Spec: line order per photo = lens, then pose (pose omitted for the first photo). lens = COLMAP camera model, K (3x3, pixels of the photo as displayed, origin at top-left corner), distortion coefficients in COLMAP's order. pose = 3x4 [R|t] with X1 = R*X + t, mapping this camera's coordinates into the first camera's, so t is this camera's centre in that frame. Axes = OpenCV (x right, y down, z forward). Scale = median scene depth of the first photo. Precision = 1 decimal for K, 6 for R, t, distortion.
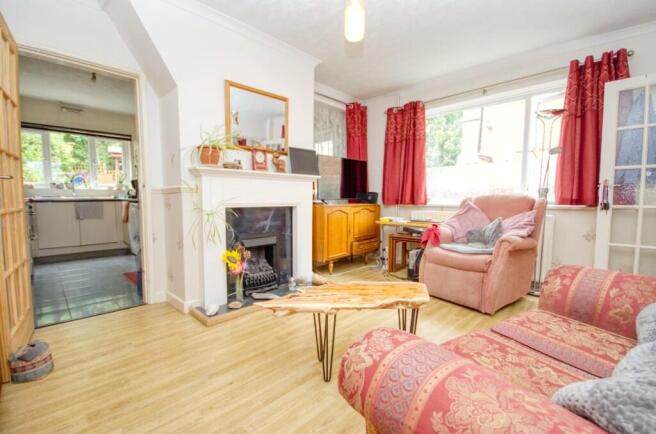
lens RADIAL K [[289.6, 0, 328.1], [0, 289.6, 220.4], [0, 0, 1]] dist [0.000980, 0.000005]
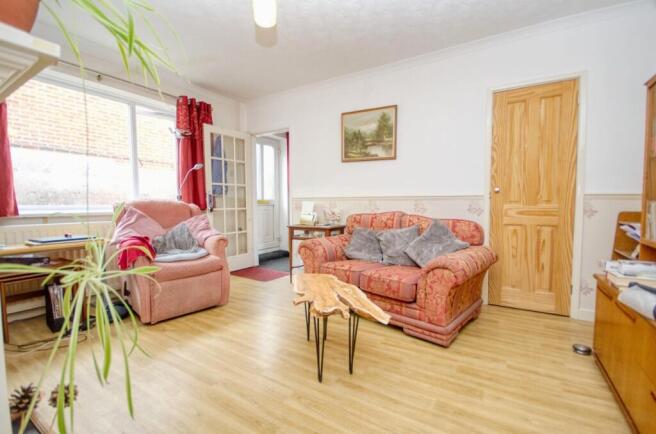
lens RADIAL K [[289.6, 0, 328.1], [0, 289.6, 220.4], [0, 0, 1]] dist [0.000980, 0.000005]
pose [[-0.215639, -0.069695, 0.973983, -0.292389], [0.063005, 0.994378, 0.085104, -0.039554], [-0.974439, 0.079717, -0.210035, 0.358469]]
